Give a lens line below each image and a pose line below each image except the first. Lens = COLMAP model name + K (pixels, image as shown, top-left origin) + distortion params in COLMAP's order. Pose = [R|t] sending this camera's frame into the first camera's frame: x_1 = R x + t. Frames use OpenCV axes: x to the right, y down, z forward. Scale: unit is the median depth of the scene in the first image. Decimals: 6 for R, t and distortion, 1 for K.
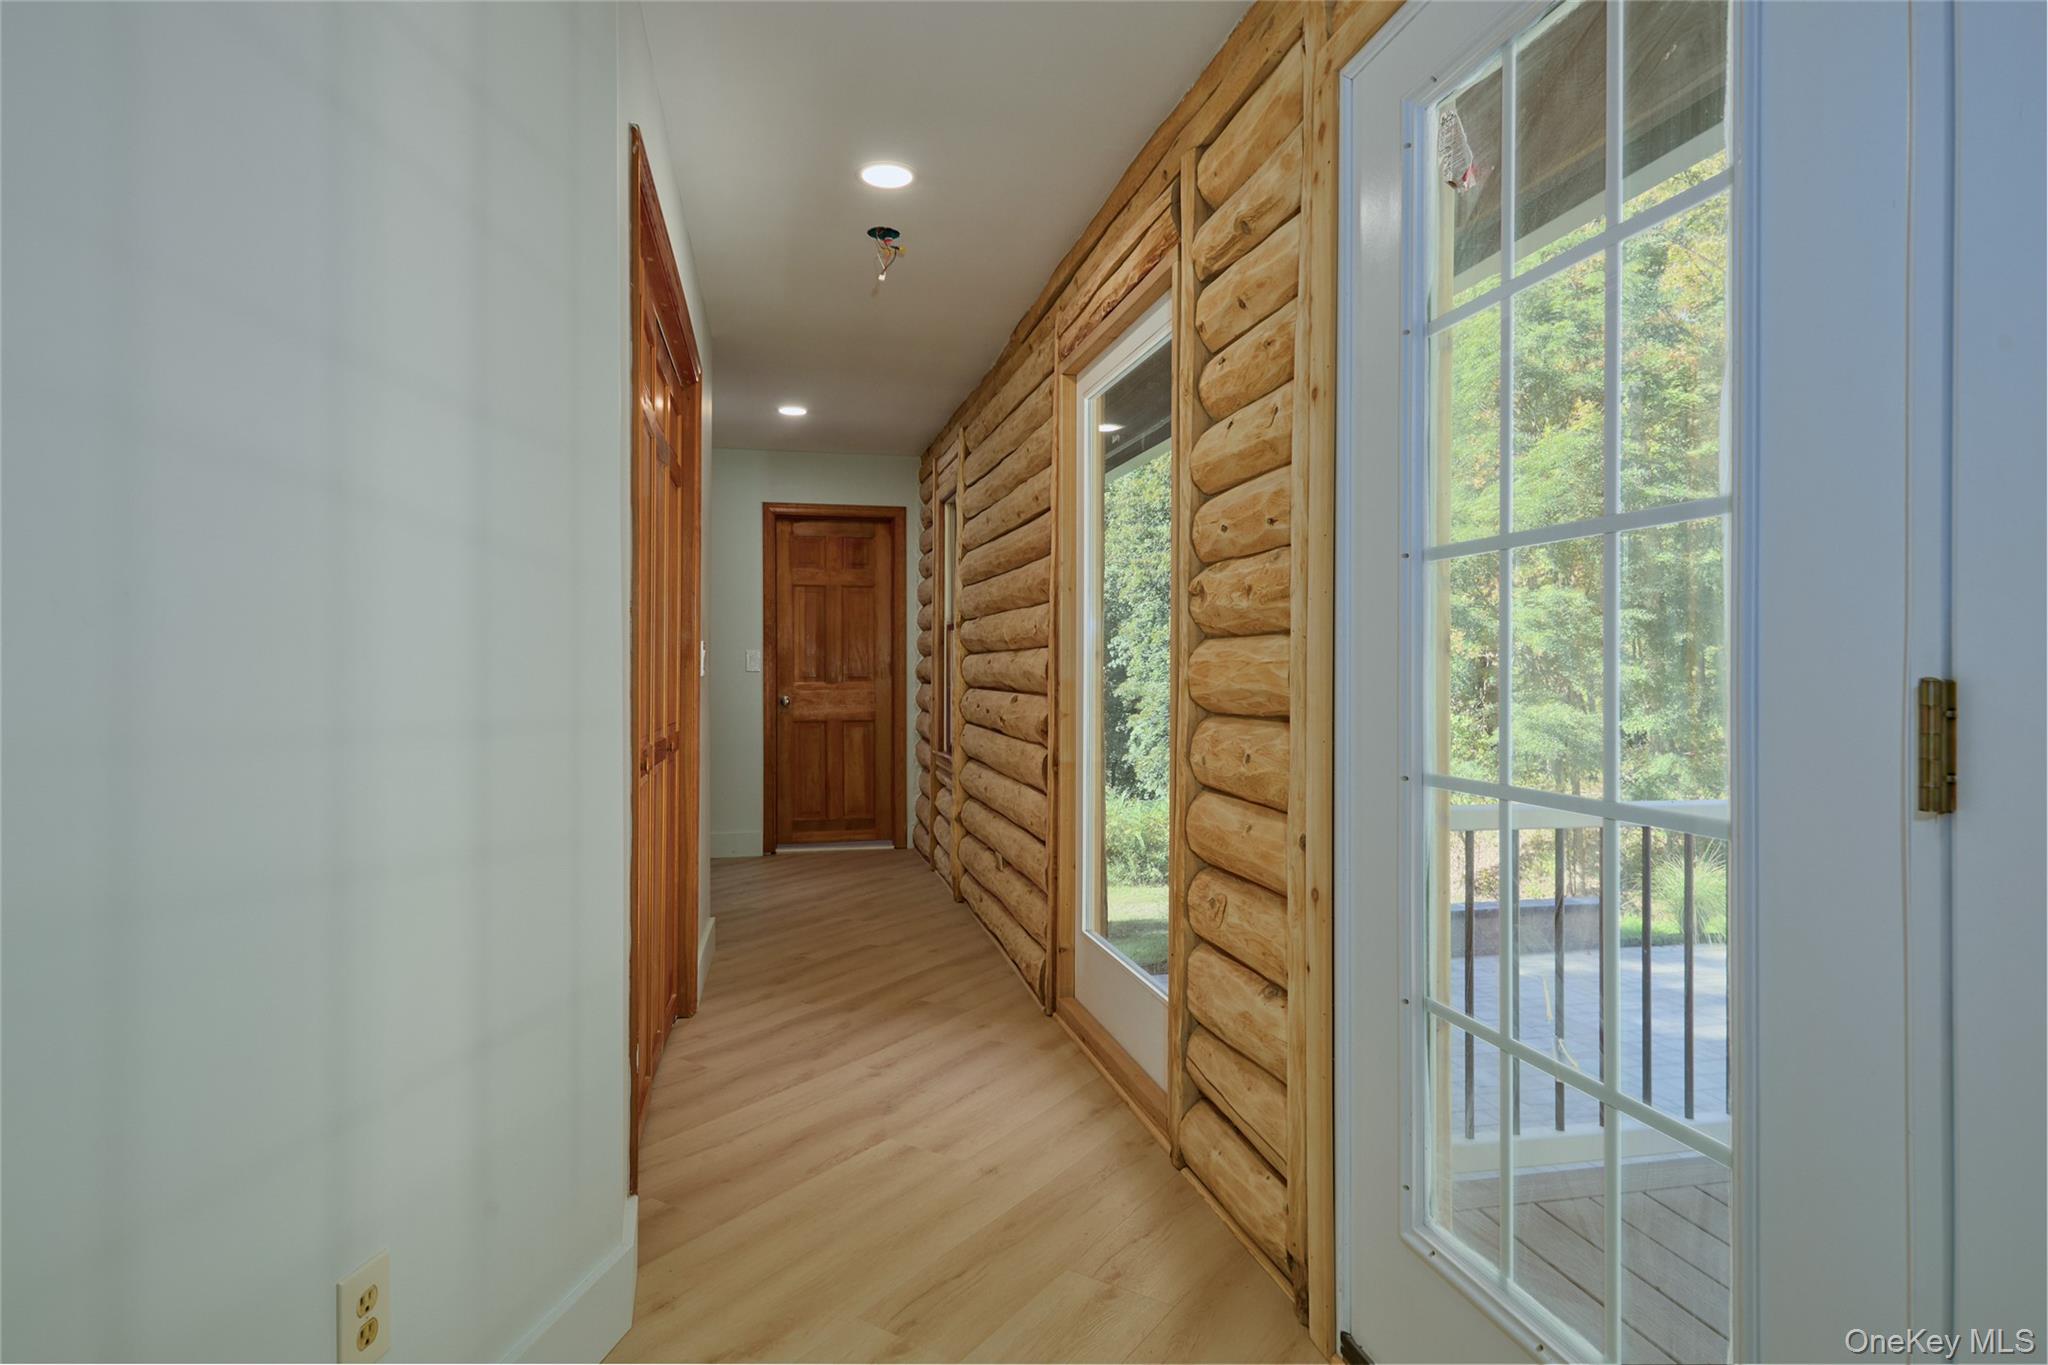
lens RADIAL K [[1030.8, 0, 1042.0], [0, 1030.8, 671.8], [0, 0, 1]] dist [0.000078, -0.000338]
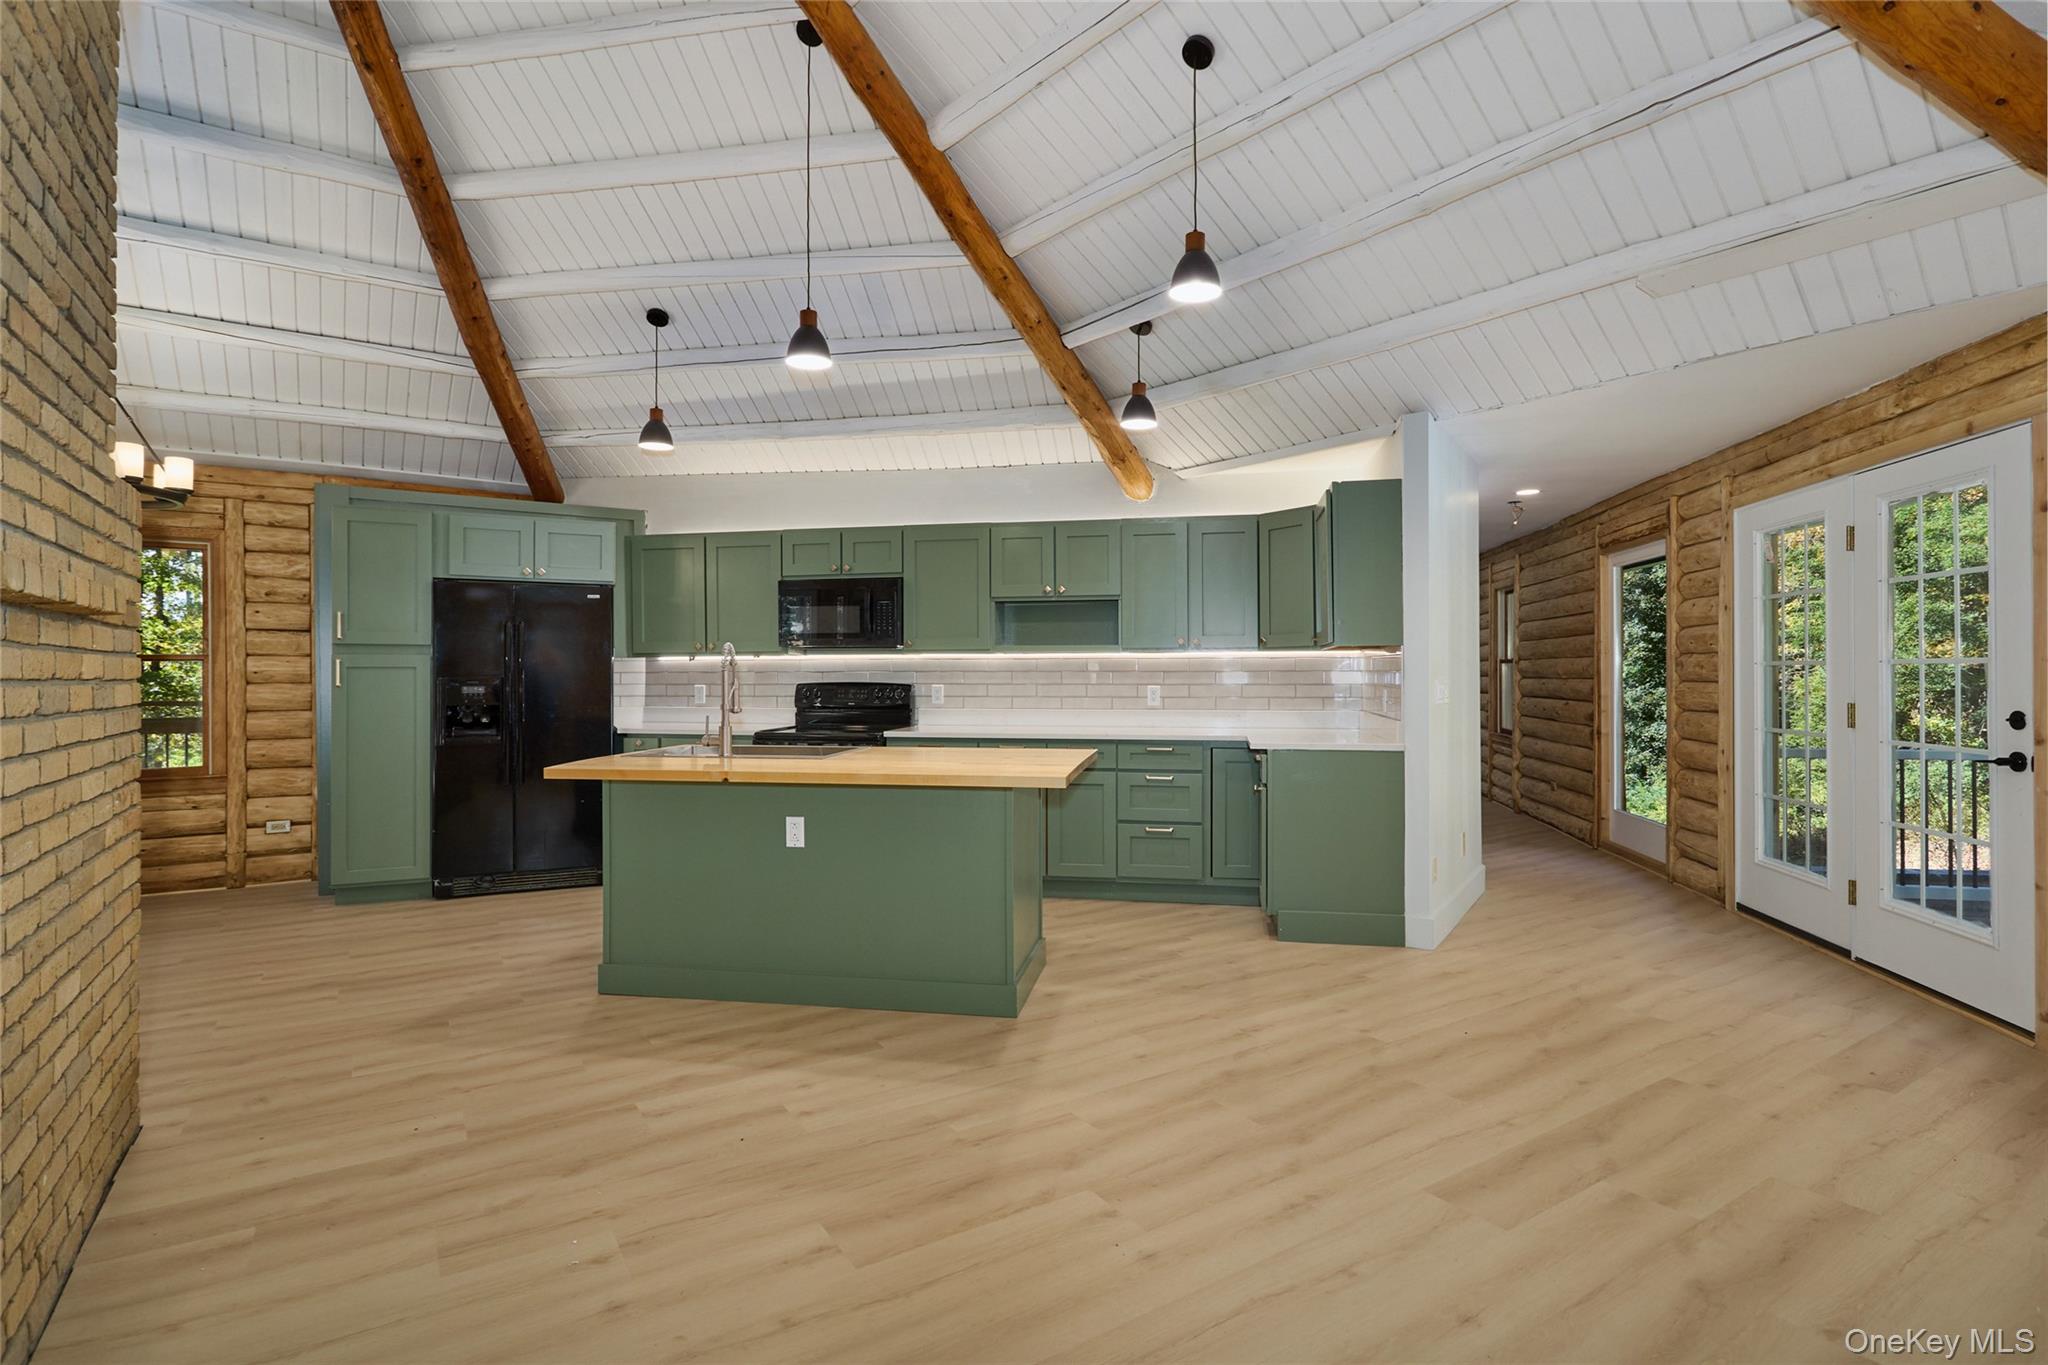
lens RADIAL K [[1030.8, 0, 1042.0], [0, 1030.8, 671.8], [0, 0, 1]] dist [0.000078, -0.000338]
pose [[0.932643, -0.004444, -0.360774, -0.293004], [0.004204, 0.999990, -0.001450, -0.041059], [0.360776, -0.000164, 0.932652, -1.432723]]
